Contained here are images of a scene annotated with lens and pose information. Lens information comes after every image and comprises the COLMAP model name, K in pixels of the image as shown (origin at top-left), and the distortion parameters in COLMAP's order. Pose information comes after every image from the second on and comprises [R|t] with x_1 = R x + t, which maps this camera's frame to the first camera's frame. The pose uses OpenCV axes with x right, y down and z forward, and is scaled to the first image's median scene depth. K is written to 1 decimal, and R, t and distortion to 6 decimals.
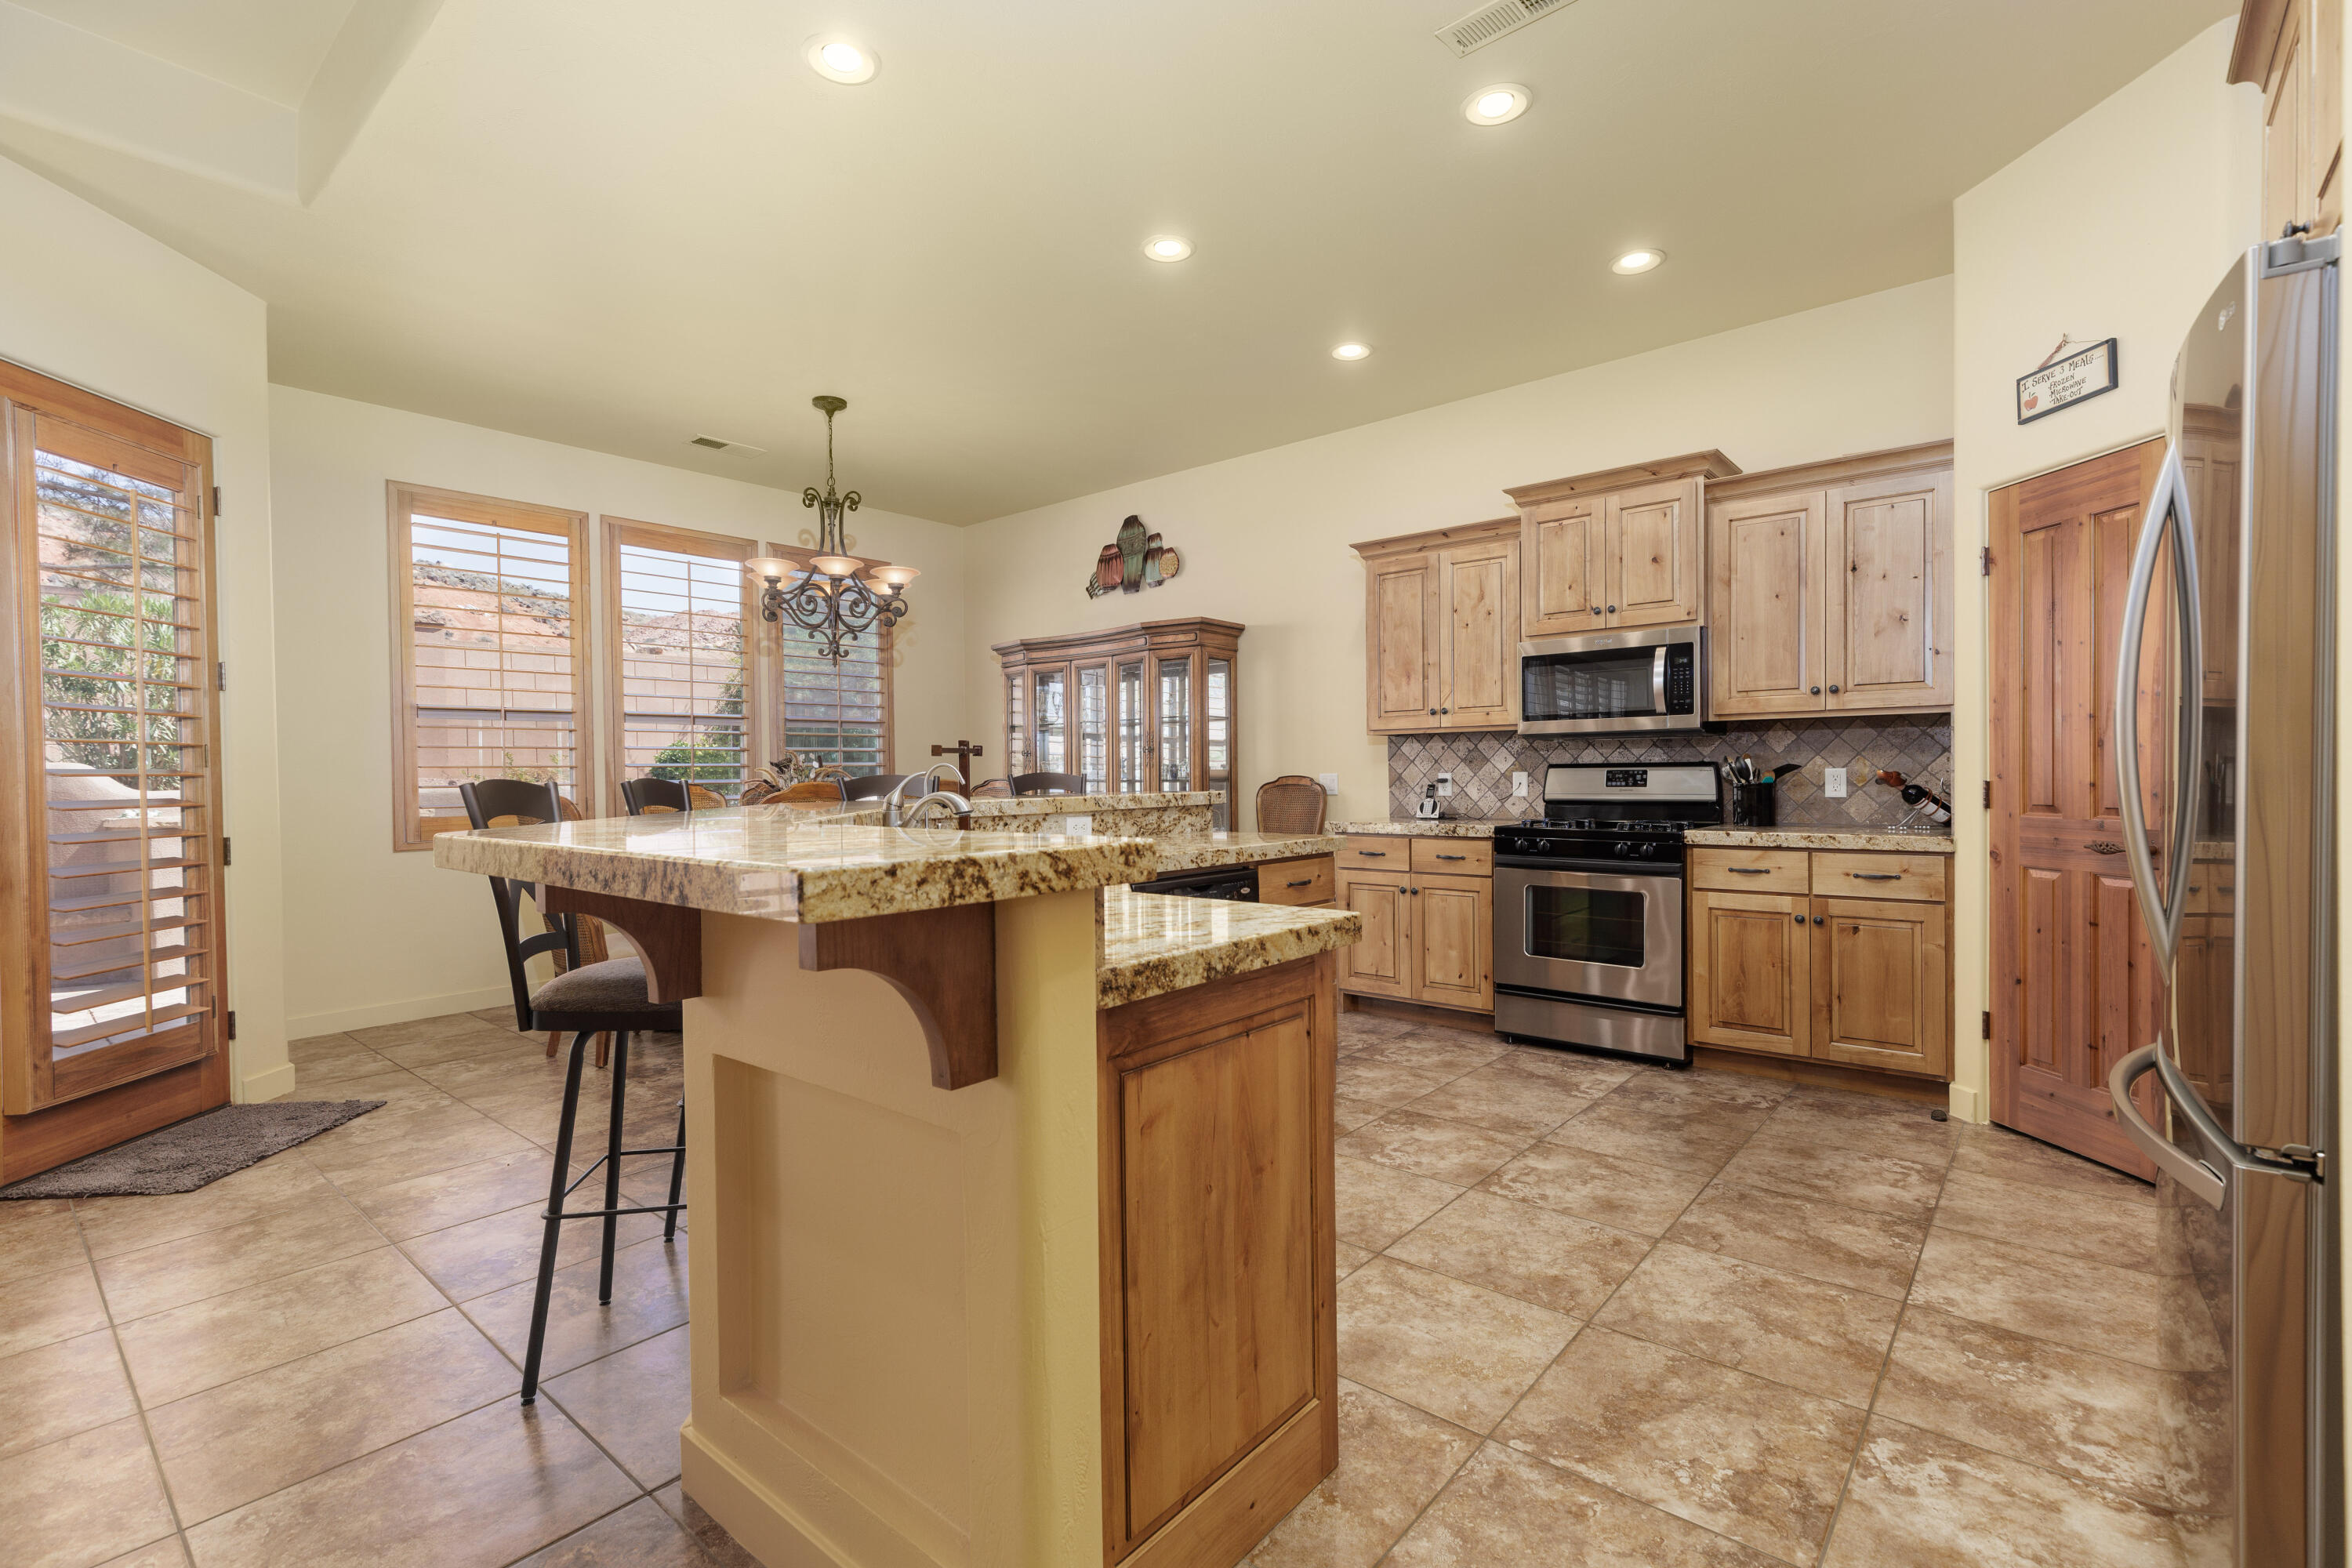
lens RADIAL K [[1056.1, 0, 1177.1], [0, 1056.1, 787.6], [0, 0, 1]] dist [0.001091, -0.000661]
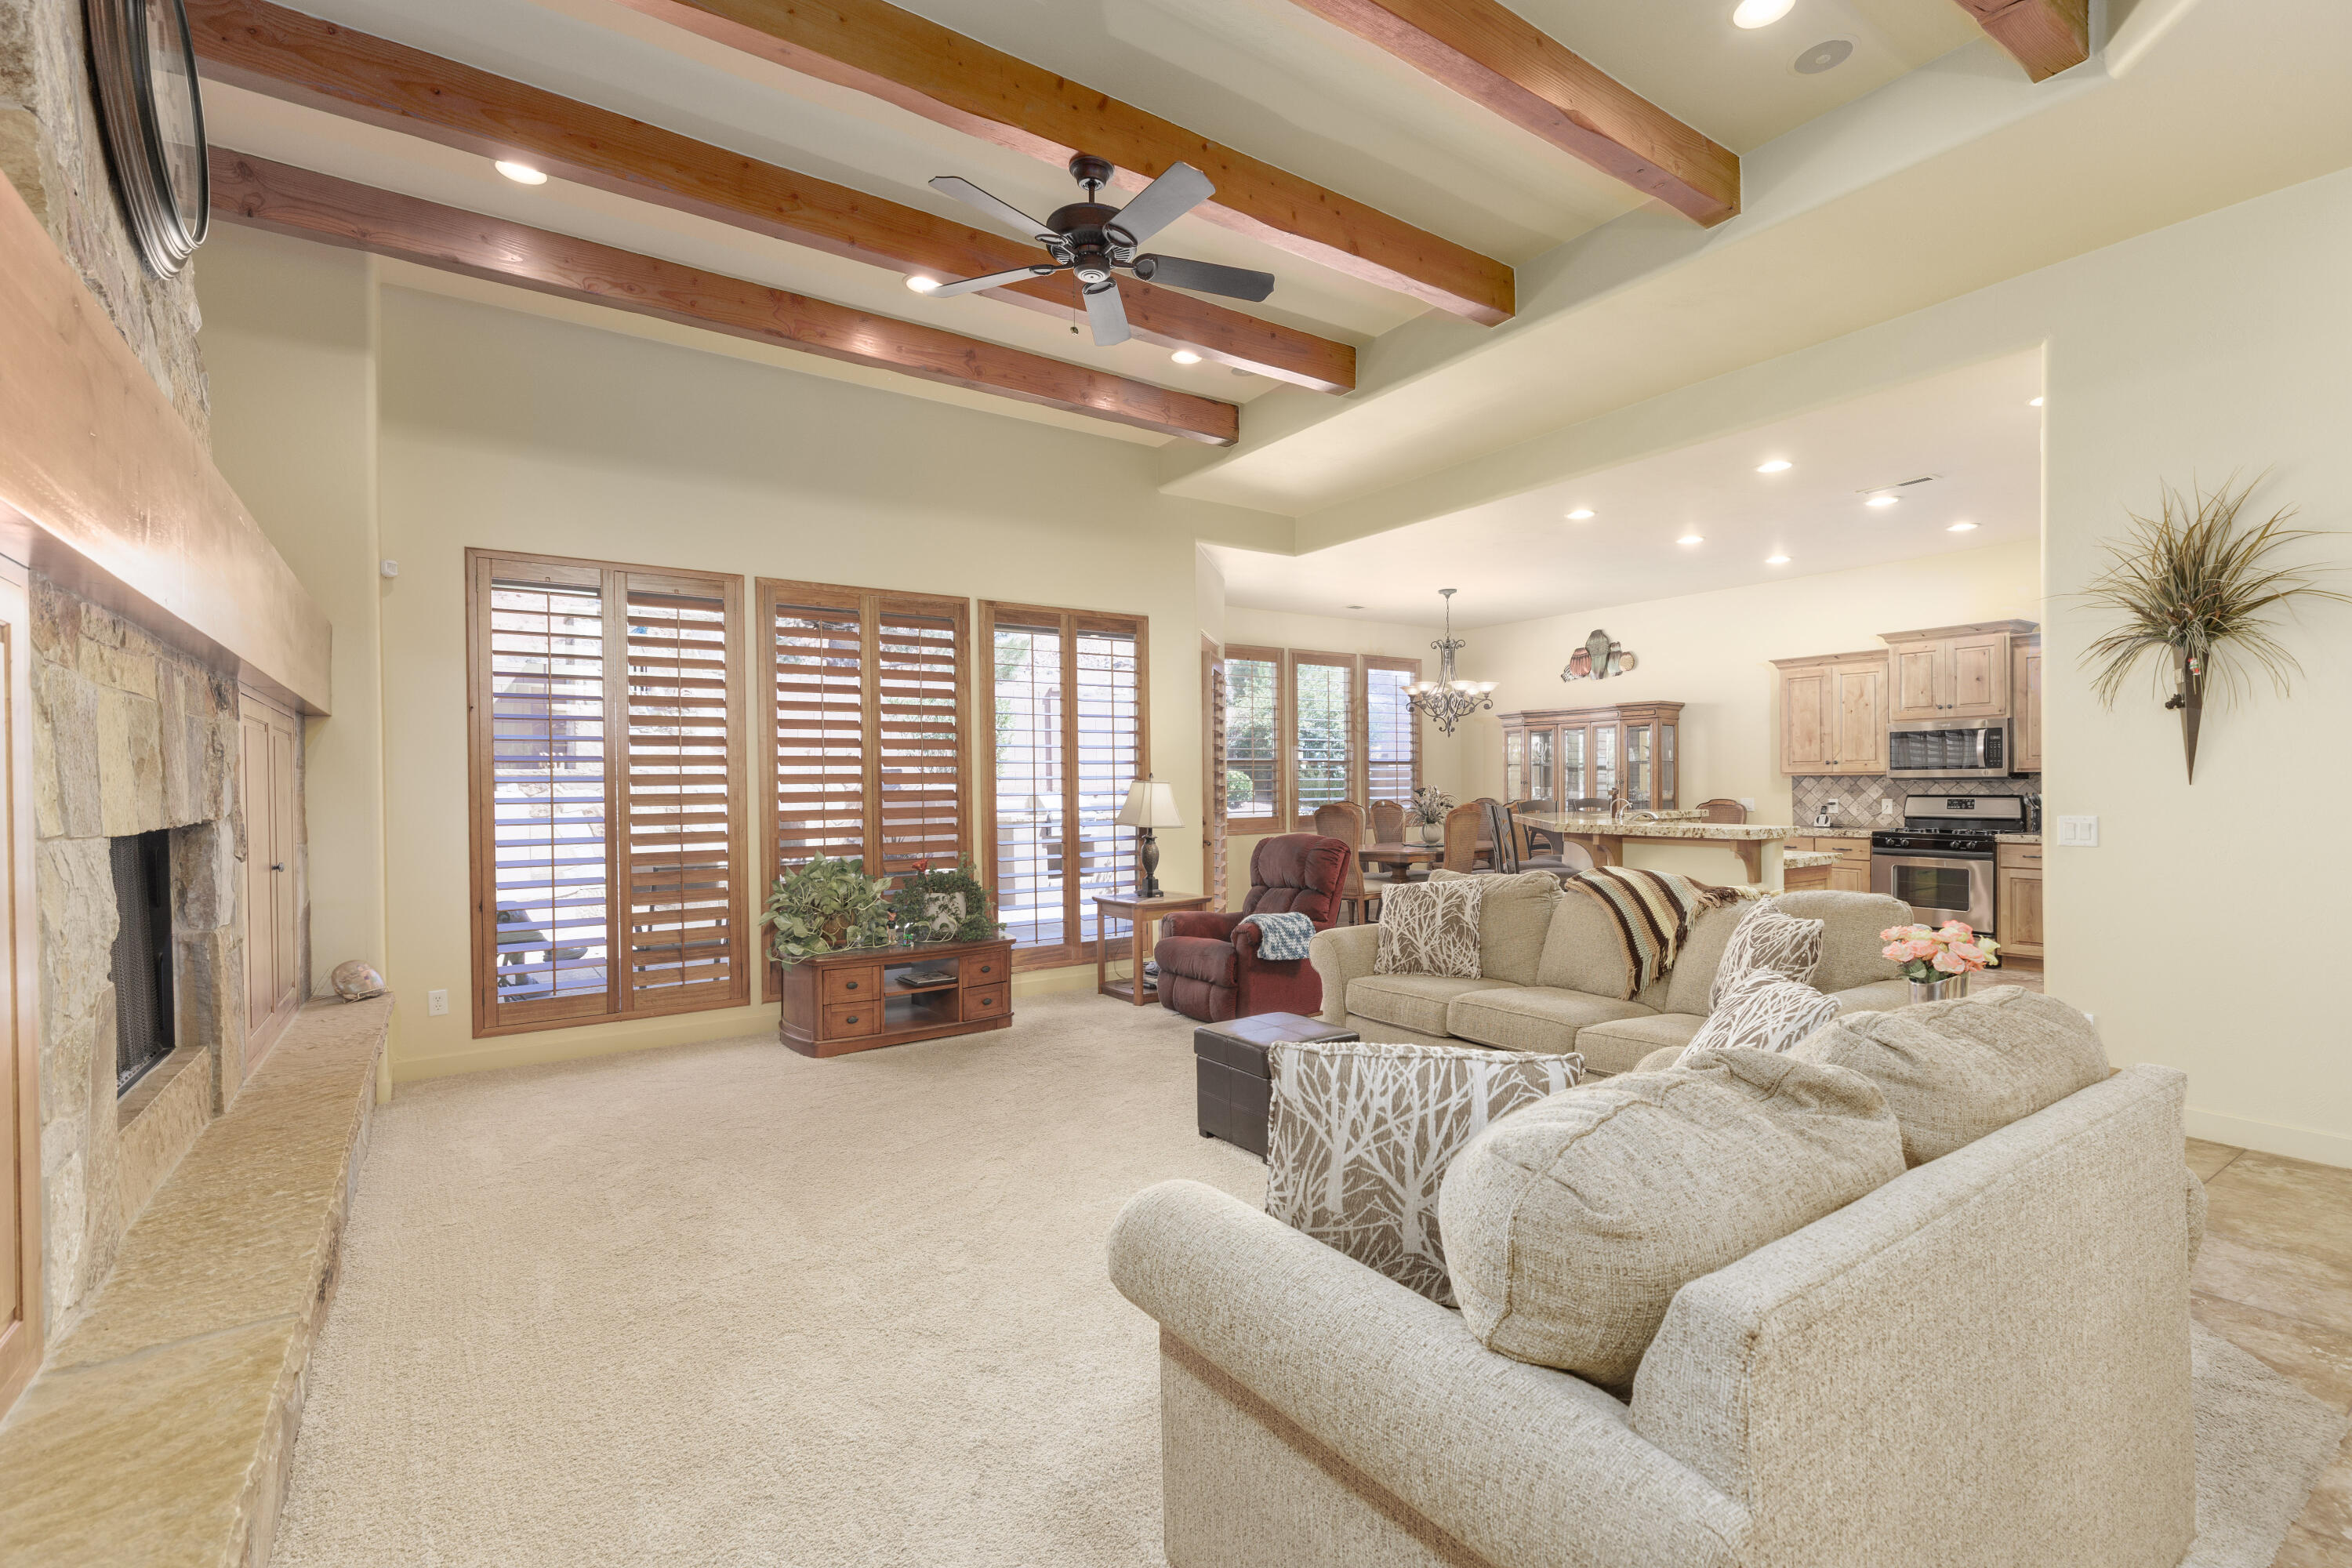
lens RADIAL K [[1056.1, 0, 1169.3], [0, 1056.1, 786.4], [0, 0, 1]] dist [0.001091, -0.000661]
pose [[0.963803, 0.005028, -0.266567, -0.305972], [-0.008309, 0.999903, -0.011181, -0.006874], [0.266485, 0.012991, 0.963752, -0.859518]]
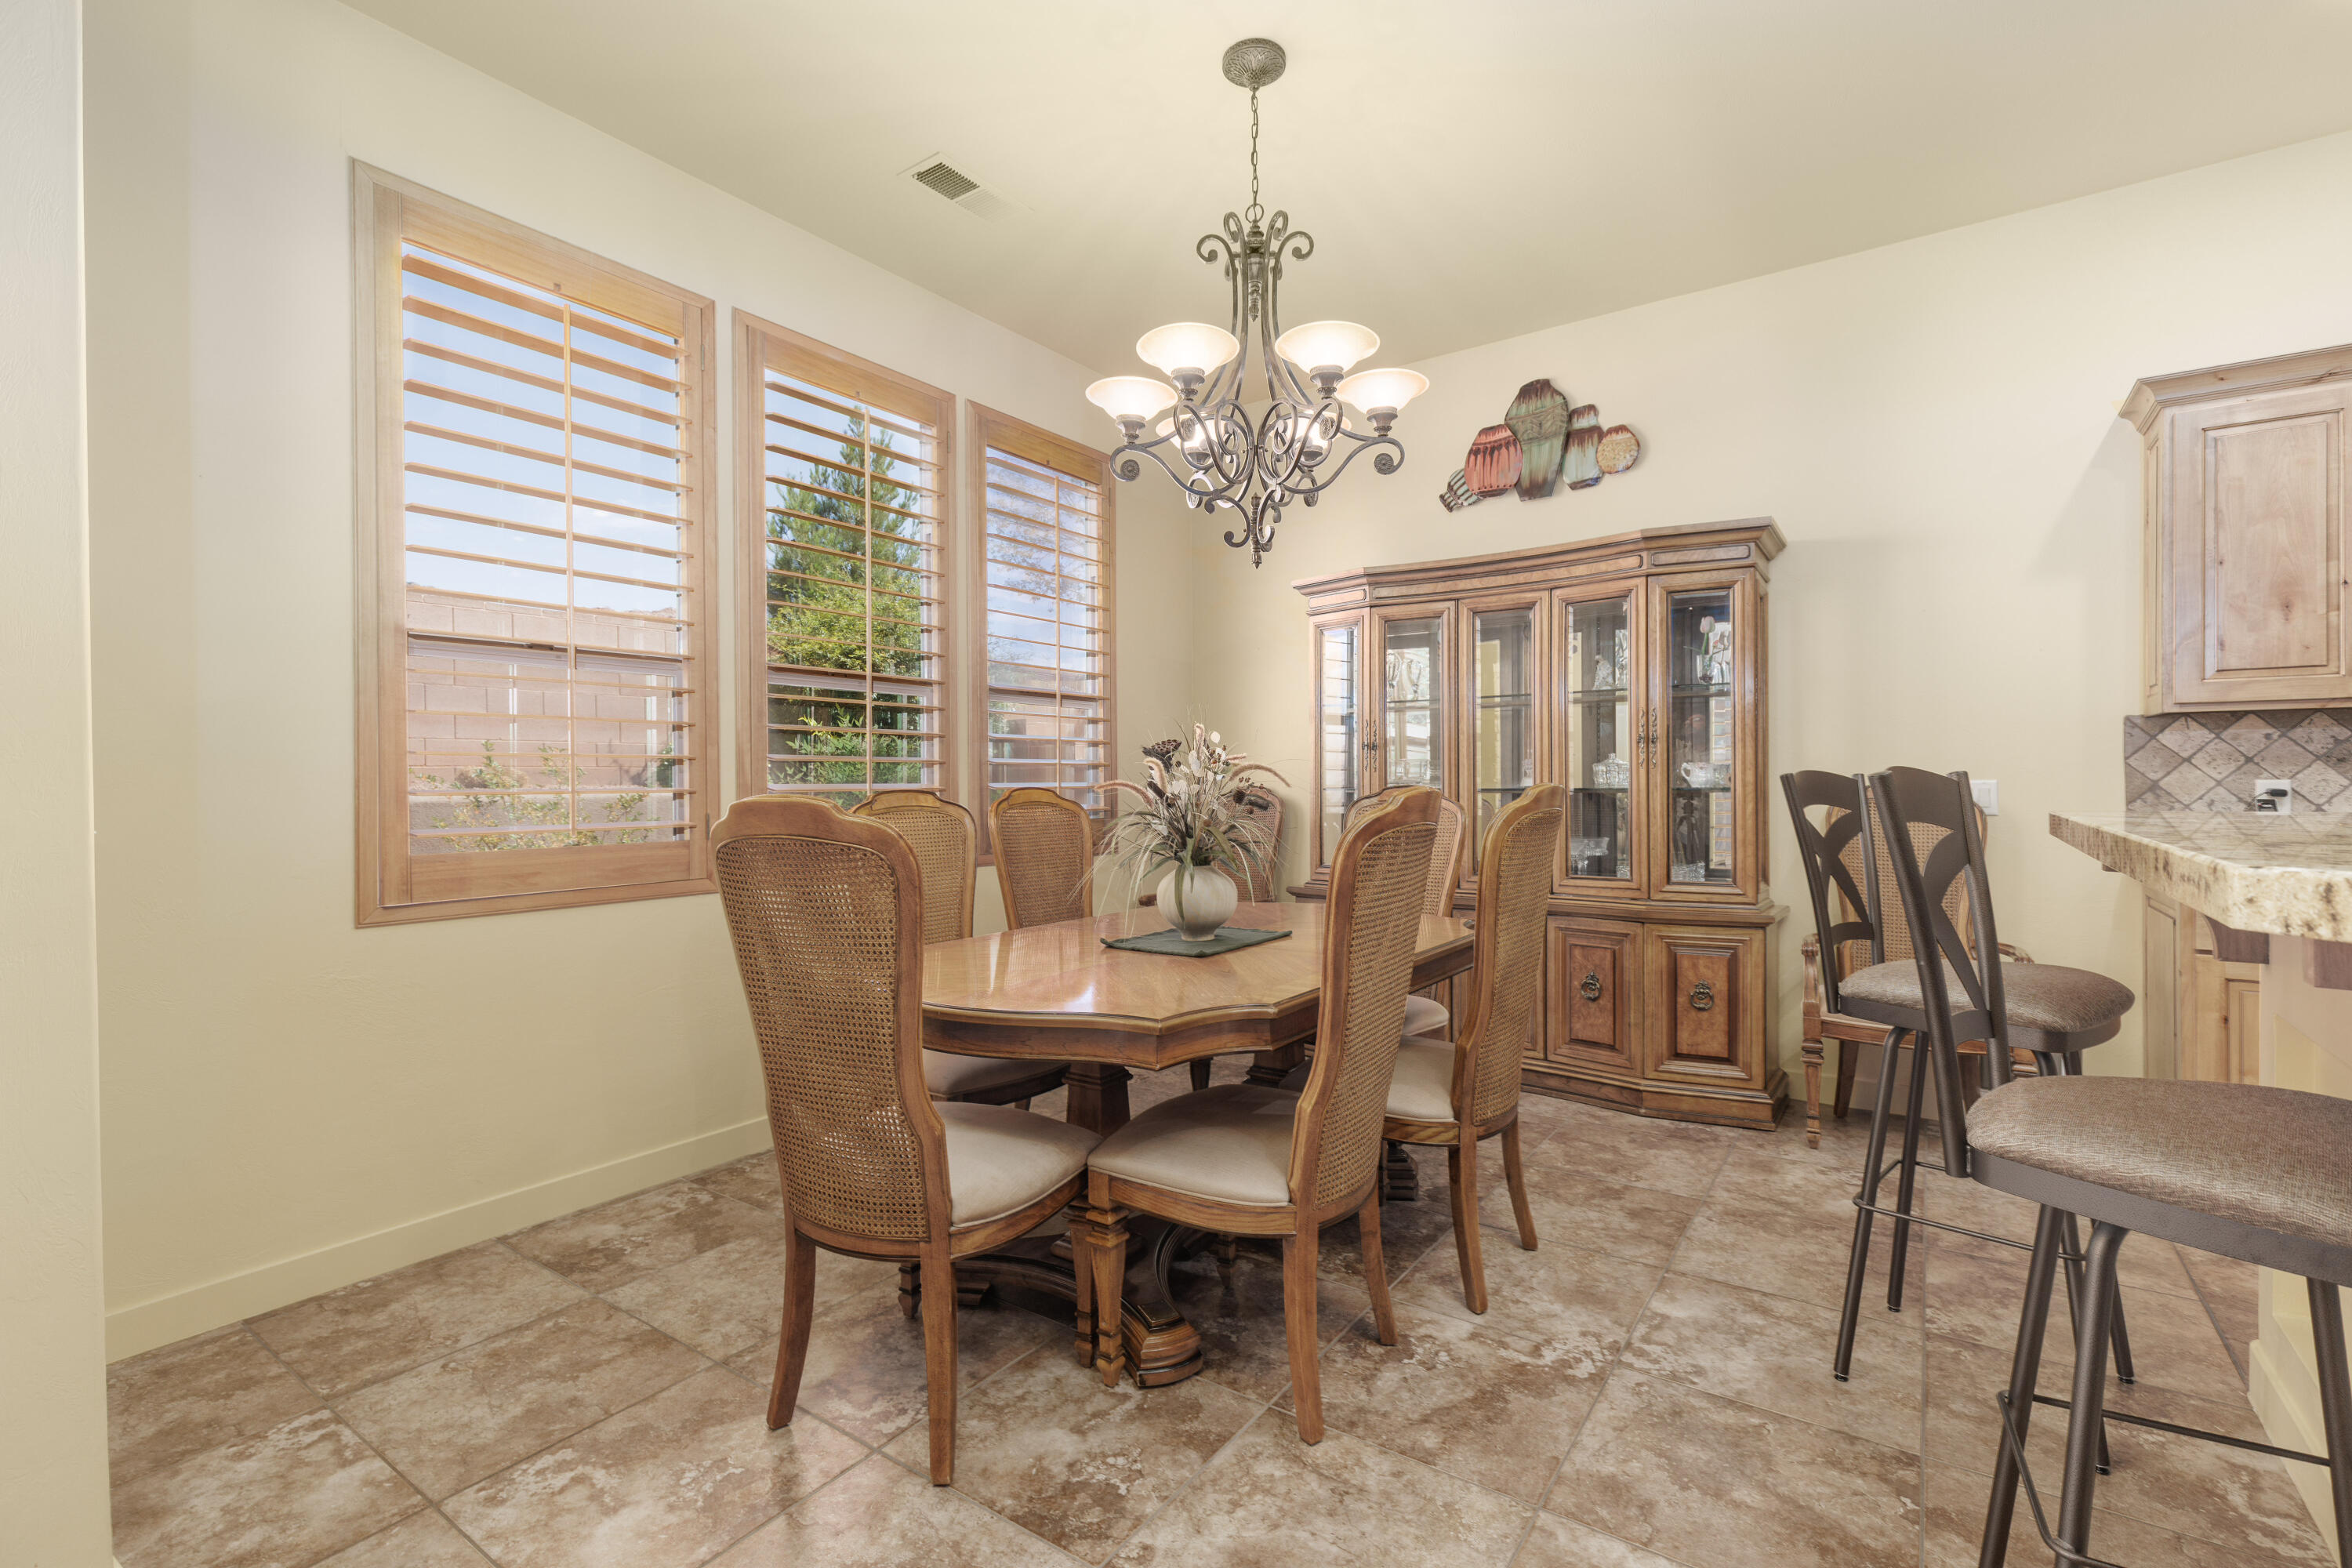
lens RADIAL K [[1056.1, 0, 1177.2], [0, 1056.1, 788.7], [0, 0, 1]] dist [0.001091, -0.000661]
pose [[0.996766, 0.005880, 0.080138, -0.408381], [-0.005210, 0.999950, -0.008575, -0.000561], [-0.080185, 0.008130, 0.996747, 0.489391]]
